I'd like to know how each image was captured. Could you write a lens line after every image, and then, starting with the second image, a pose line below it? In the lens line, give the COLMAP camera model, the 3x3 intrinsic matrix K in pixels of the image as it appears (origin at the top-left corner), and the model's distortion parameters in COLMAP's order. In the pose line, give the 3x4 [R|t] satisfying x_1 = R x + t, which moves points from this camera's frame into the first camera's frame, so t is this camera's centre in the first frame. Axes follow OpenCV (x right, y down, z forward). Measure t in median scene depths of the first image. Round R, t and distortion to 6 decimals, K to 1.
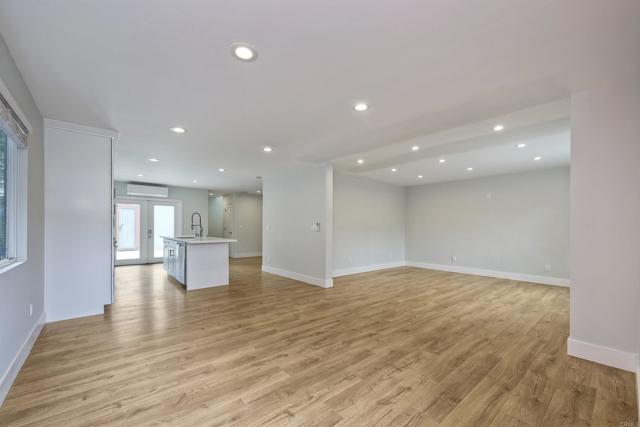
lens RADIAL K [[257.6, 0, 318.8], [0, 257.6, 227.5], [0, 0, 1]] dist [0.001165, 0.000111]
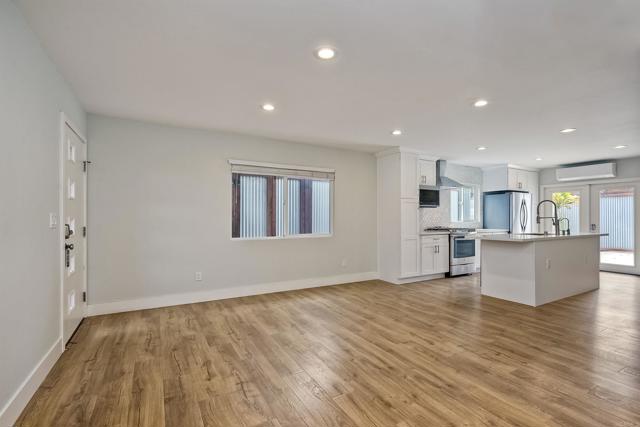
lens RADIAL K [[306.9, 0, 320.0], [0, 306.9, 213.5], [0, 0, 1]] dist [-0.000026, -0.000281]
pose [[-0.197842, -0.021121, -0.980006, 0.634855], [-0.006093, 0.999775, -0.020317, 0.001108], [0.980215, 0.001952, -0.197926, 0.727647]]
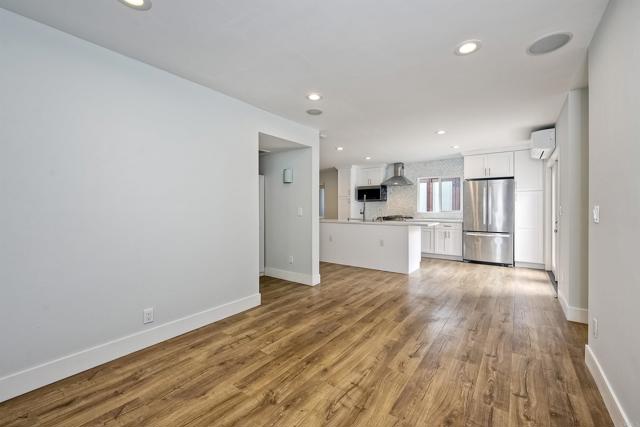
lens RADIAL K [[281.5, 0, 320.0], [0, 281.5, 213.5], [0, 0, 1]] dist [-0.000090, -0.000051]
pose [[-0.968208, -0.001210, -0.250143, -0.090438], [-0.005052, 0.999879, 0.014718, -0.005825], [0.250095, 0.015514, -0.968097, 2.554745]]
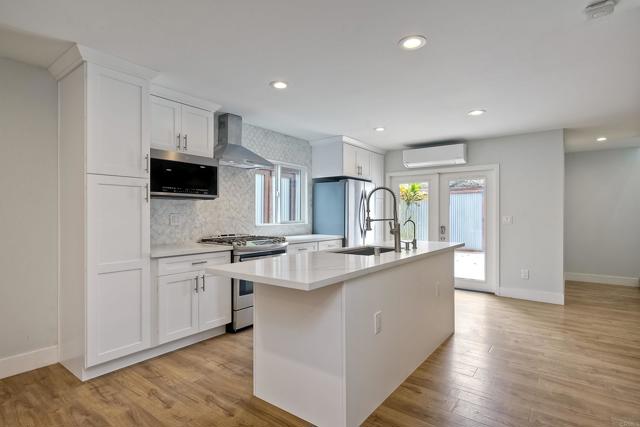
lens RADIAL K [[334.6, 0, 331.4], [0, 334.6, 215.0], [0, 0, 1]] dist [0.001020, 0.000119]
pose [[0.226560, -0.006290, -0.973977, -0.010400], [-0.001068, 0.999977, -0.006707, -0.016492], [0.973997, 0.002560, 0.226548, 1.072041]]
